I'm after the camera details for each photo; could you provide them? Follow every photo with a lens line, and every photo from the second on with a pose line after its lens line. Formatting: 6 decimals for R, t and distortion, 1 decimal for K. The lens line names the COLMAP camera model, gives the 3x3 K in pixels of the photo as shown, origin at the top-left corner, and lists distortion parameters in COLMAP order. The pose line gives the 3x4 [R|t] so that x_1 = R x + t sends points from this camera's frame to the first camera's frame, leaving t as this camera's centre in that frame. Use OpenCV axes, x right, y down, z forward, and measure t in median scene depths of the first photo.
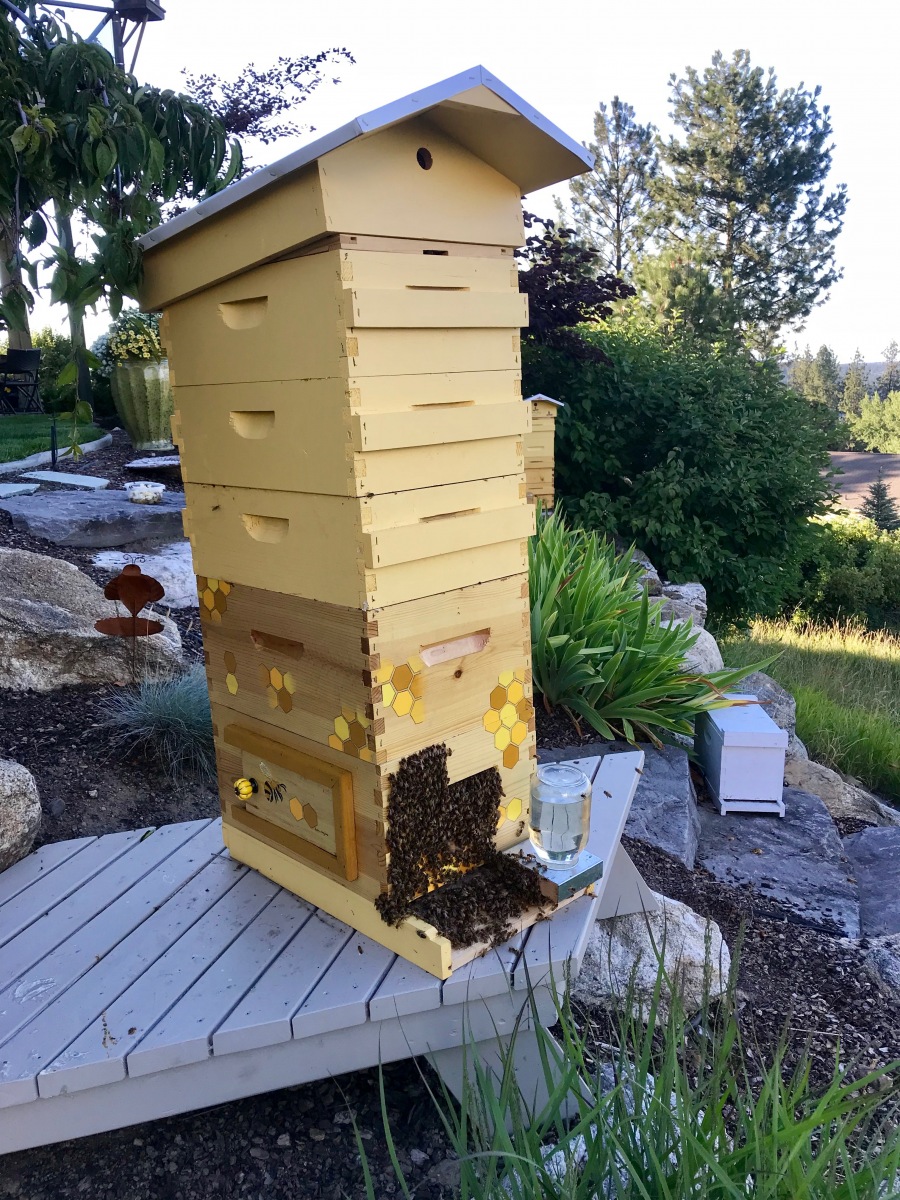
lens RADIAL K [[991.1, 0, 450.0], [0, 991.1, 600.0], [0, 0, 1]] dist [0.000581, -0.000147]
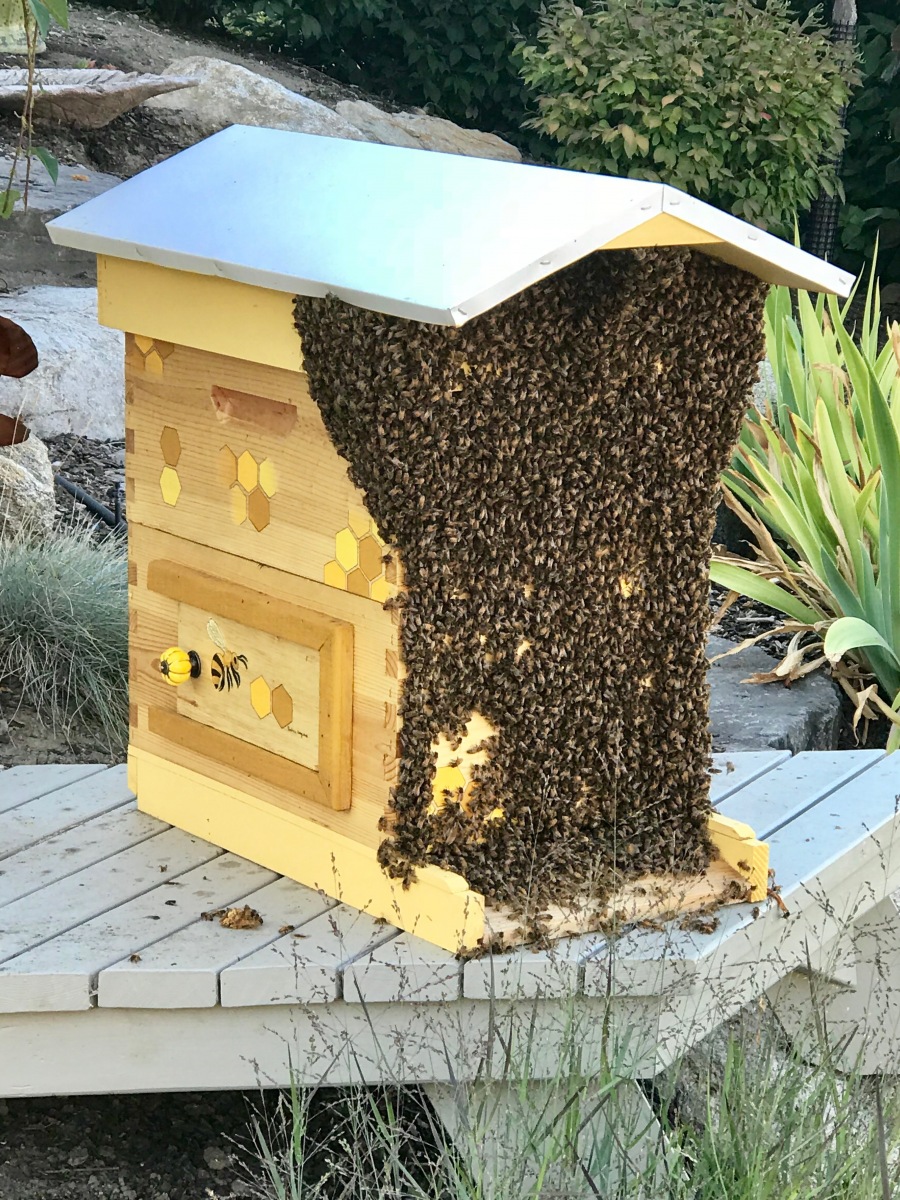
lens RADIAL K [[3431.1, 0, 450.0], [0, 3431.1, 600.0], [0, 0, 1]] dist [1.203574, 0.151380]
pose [[0.988175, 0.089791, -0.124292, 0.211865], [-0.090853, 0.995860, -0.002892, 0.147927], [0.123518, 0.014150, 0.992241, -1.055842]]
